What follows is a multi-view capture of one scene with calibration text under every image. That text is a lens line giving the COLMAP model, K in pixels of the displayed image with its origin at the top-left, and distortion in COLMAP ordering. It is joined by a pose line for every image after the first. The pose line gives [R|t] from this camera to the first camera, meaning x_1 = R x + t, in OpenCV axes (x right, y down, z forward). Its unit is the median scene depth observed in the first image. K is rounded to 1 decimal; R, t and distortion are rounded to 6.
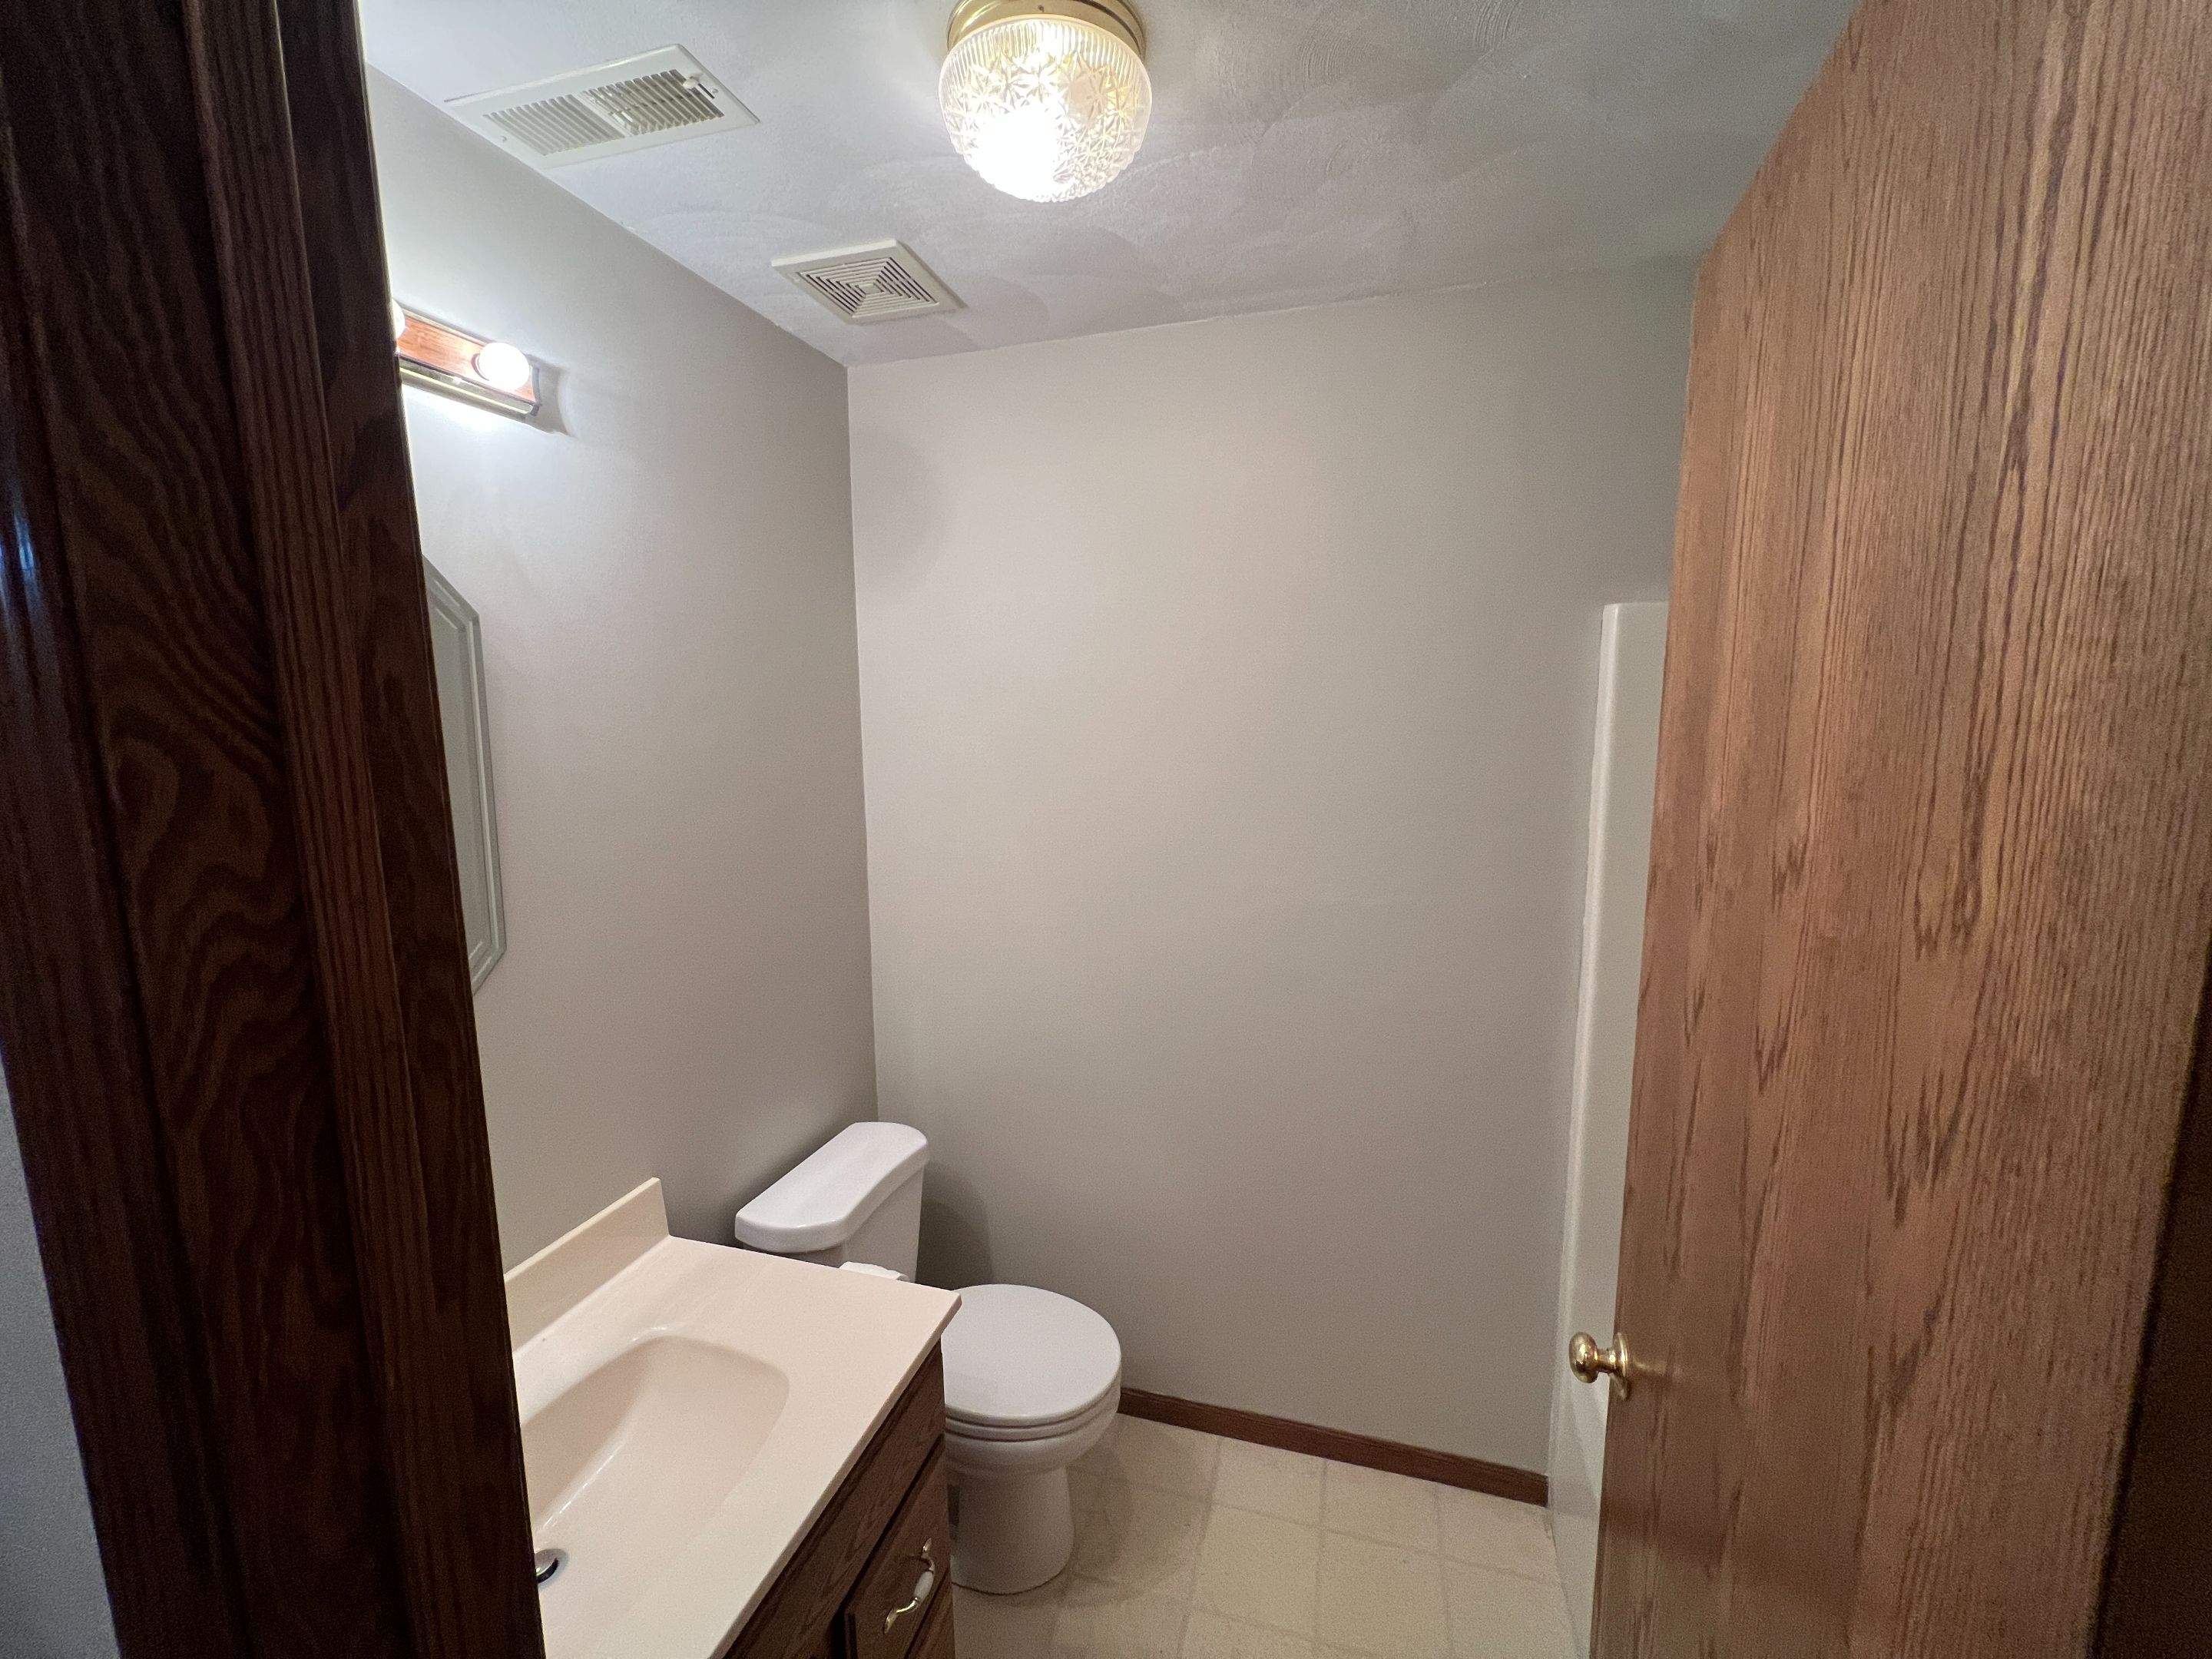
lens RADIAL K [[879.9, 0, 1104.4], [0, 879.9, 829.4], [0, 0, 1]] dist [-0.000388, -0.000083]
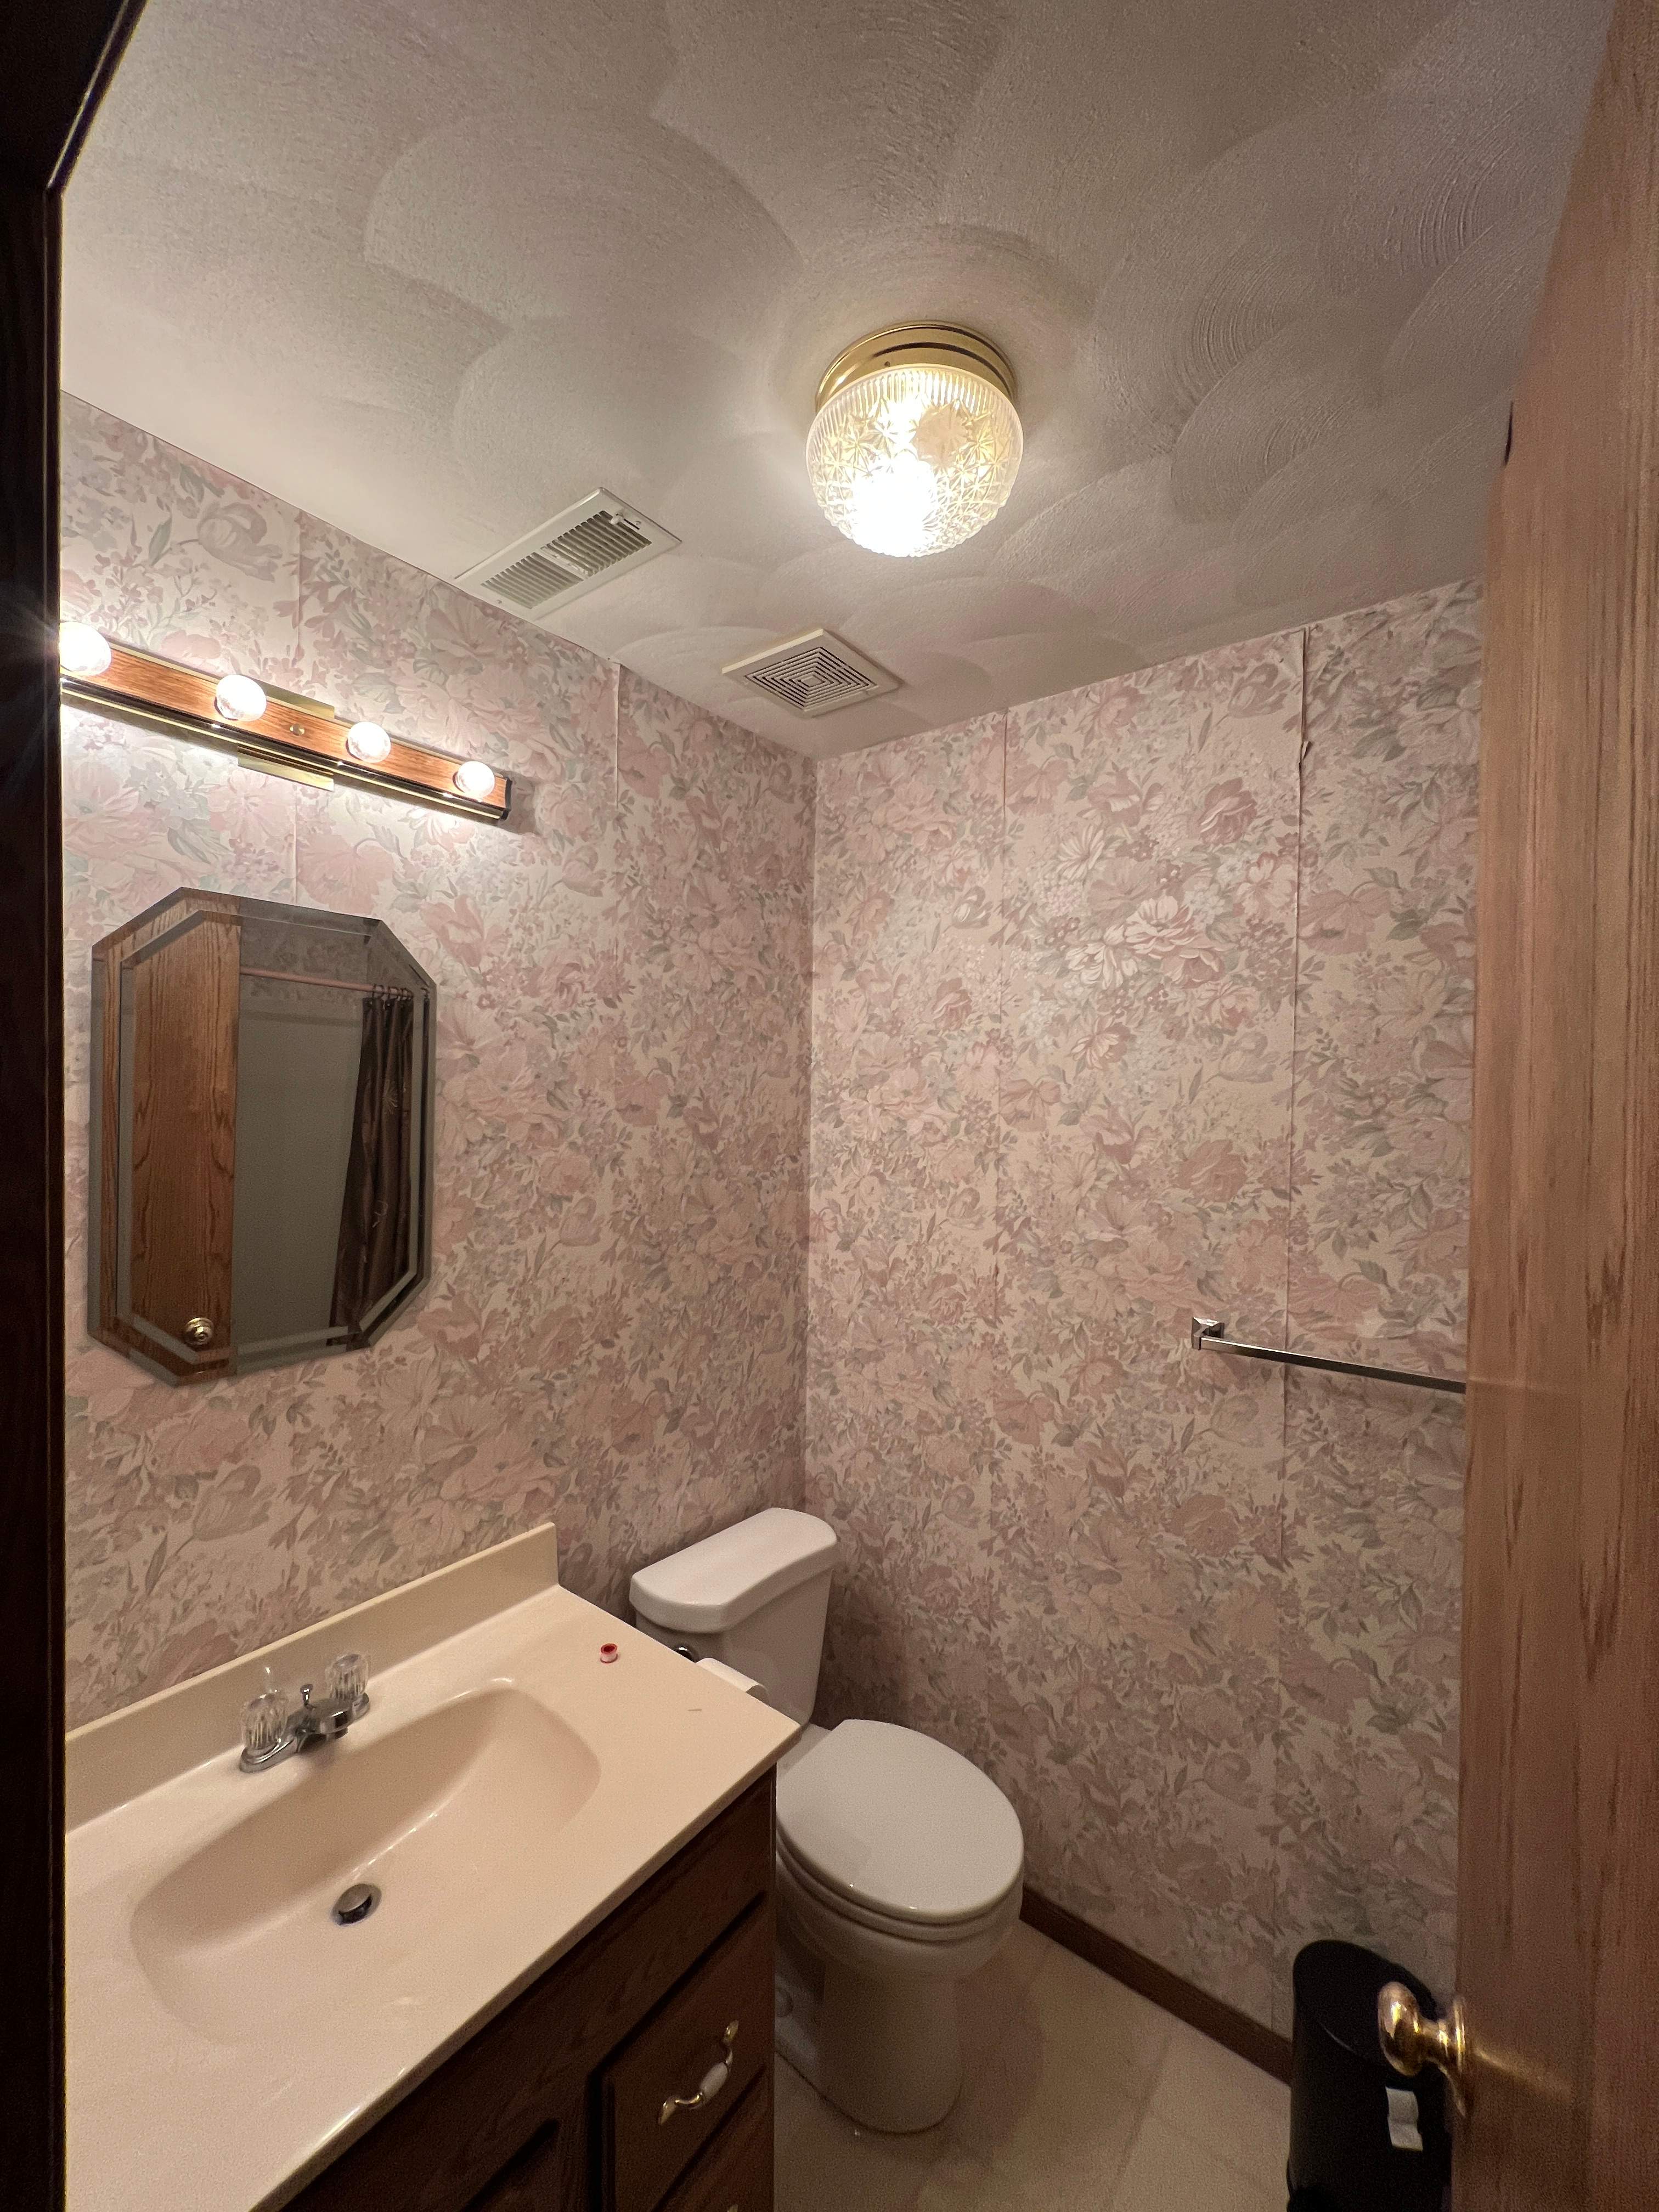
lens RADIAL K [[879.7, 0, 828.8], [0, 879.7, 1107.3], [0, 0, 1]] dist [0.000464, -0.000321]
pose [[0.932487, 0.024578, -0.360367, 0.205559], [-0.069409, 0.991282, -0.111994, 0.011192], [0.354473, 0.129446, 0.926063, 0.137888]]
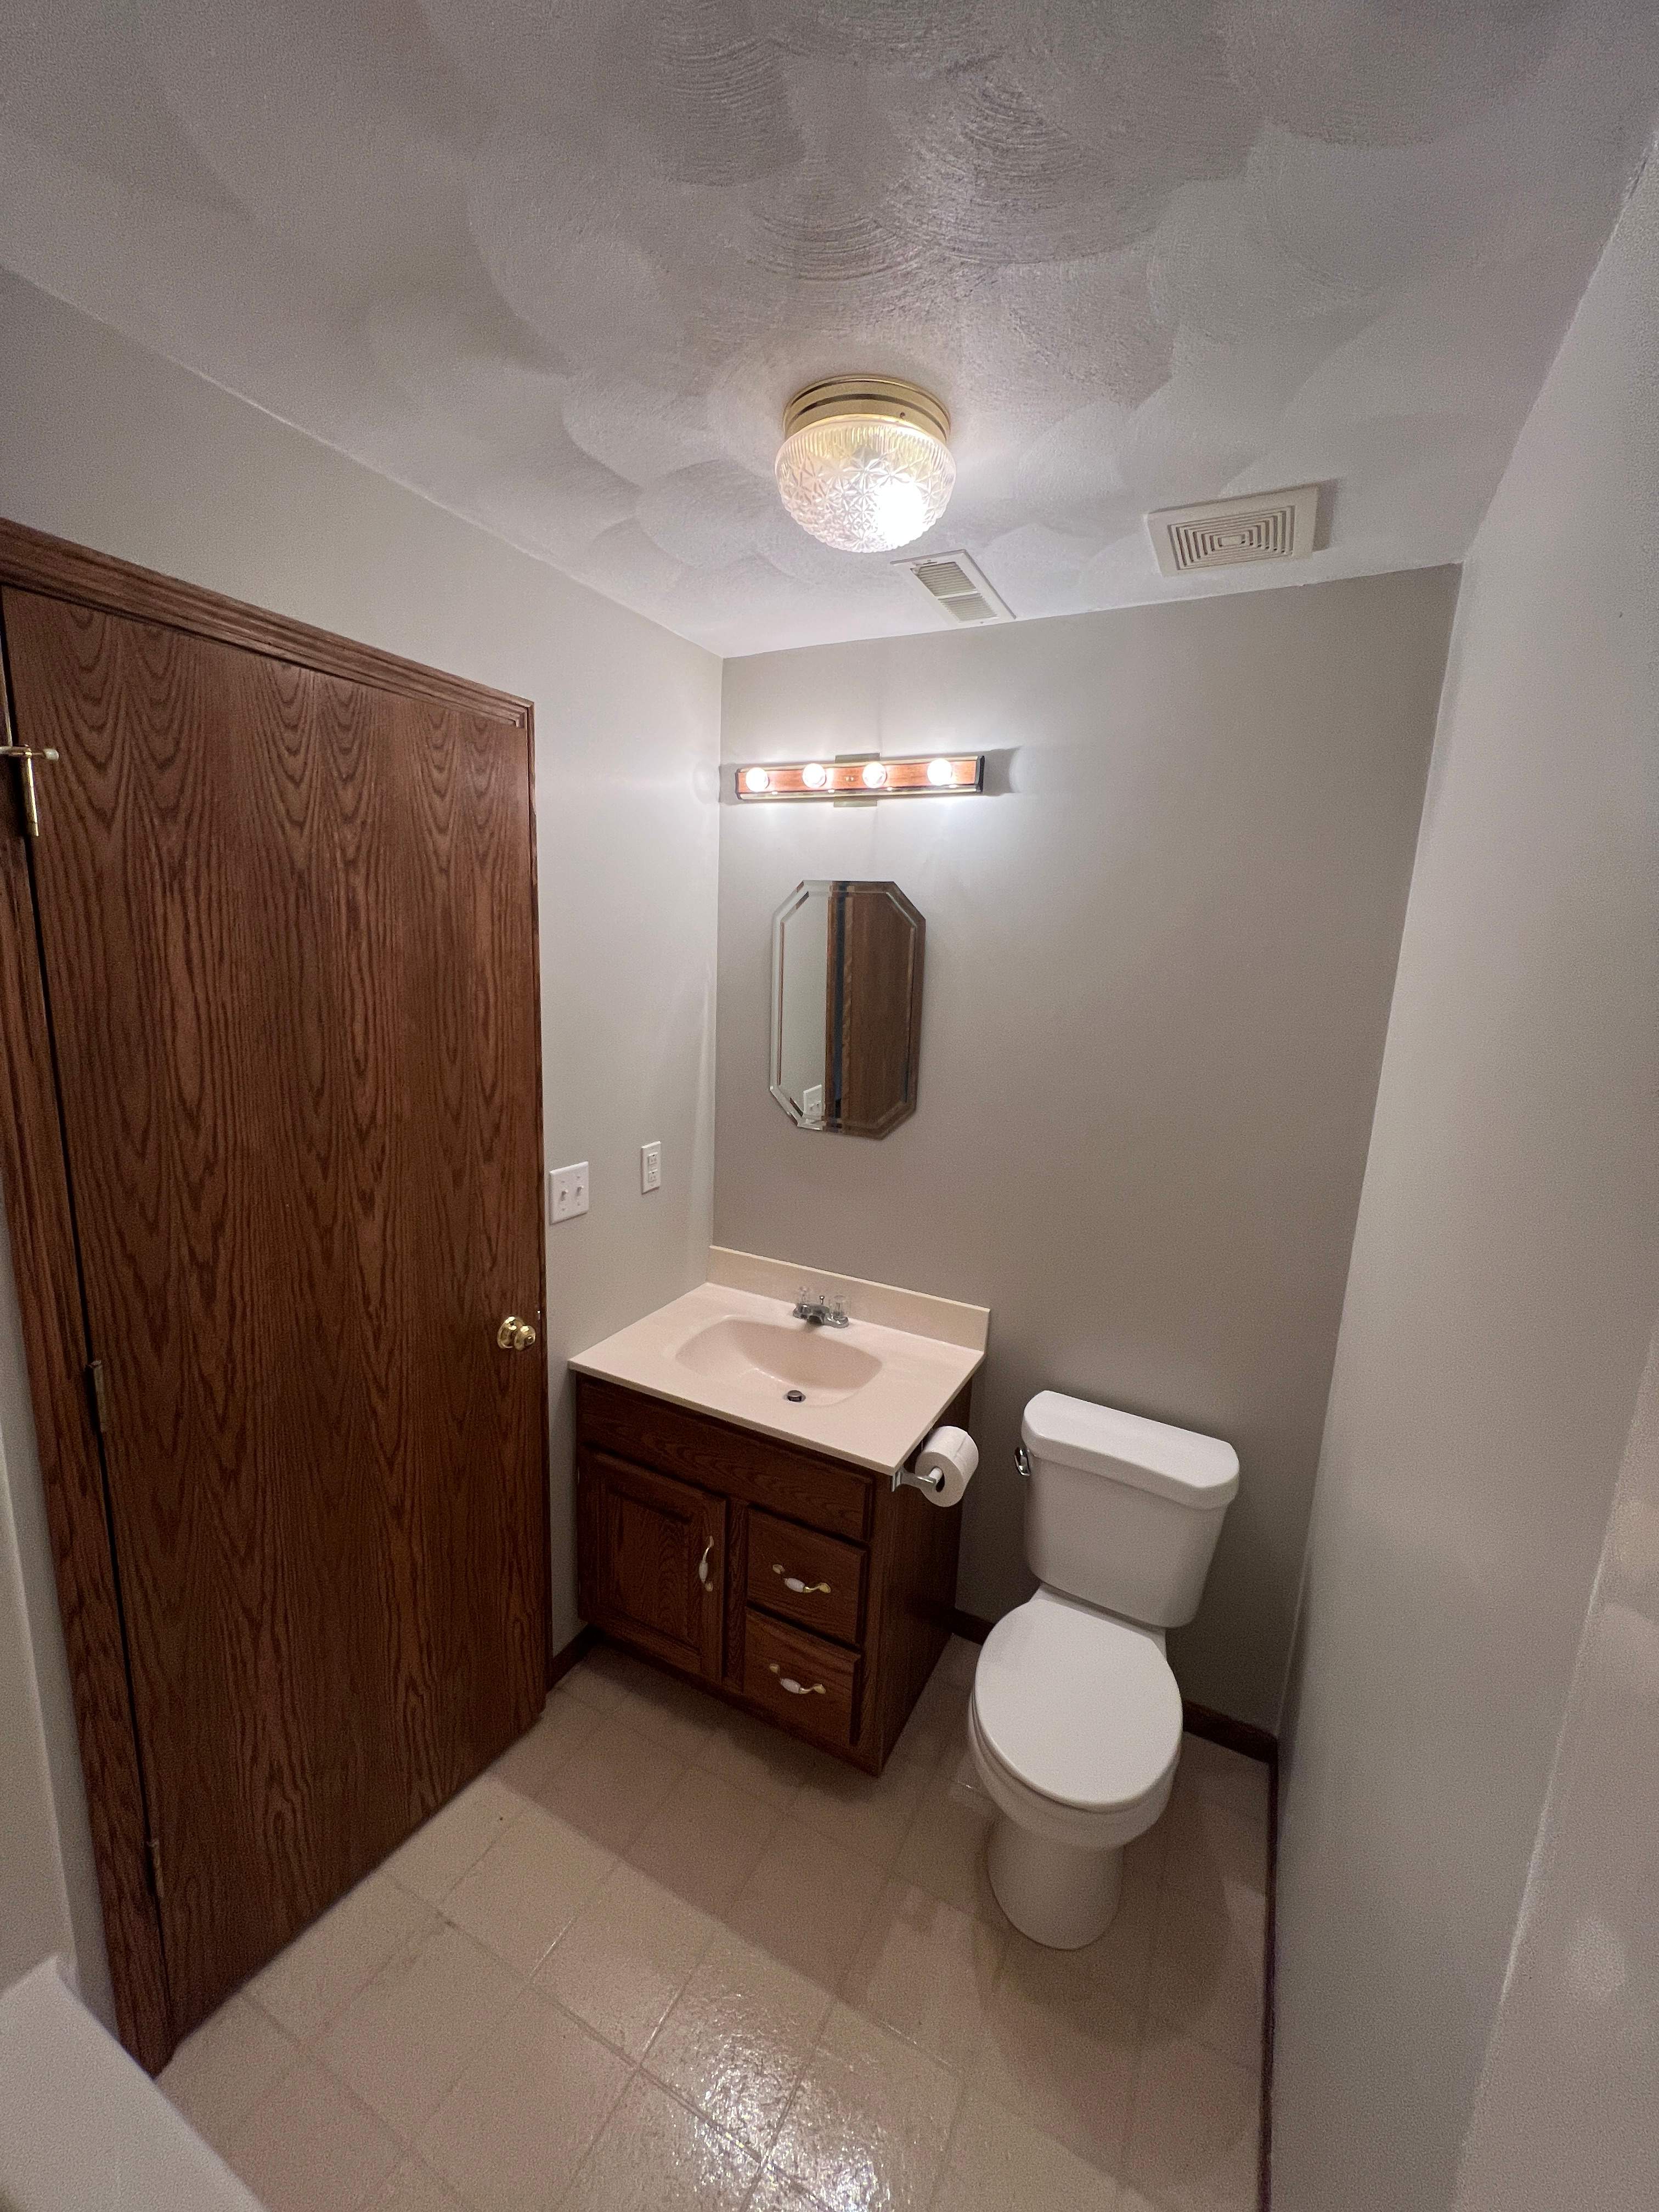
lens RADIAL K [[879.7, 0, 829.6], [0, 879.7, 1102.7], [0, 0, 1]] dist [0.000464, -0.000321]
pose [[-0.181918, 0.174581, -0.967692, 1.163402], [-0.174385, 0.962786, 0.206479, -0.233199], [0.967727, 0.206313, -0.144704, 1.220957]]
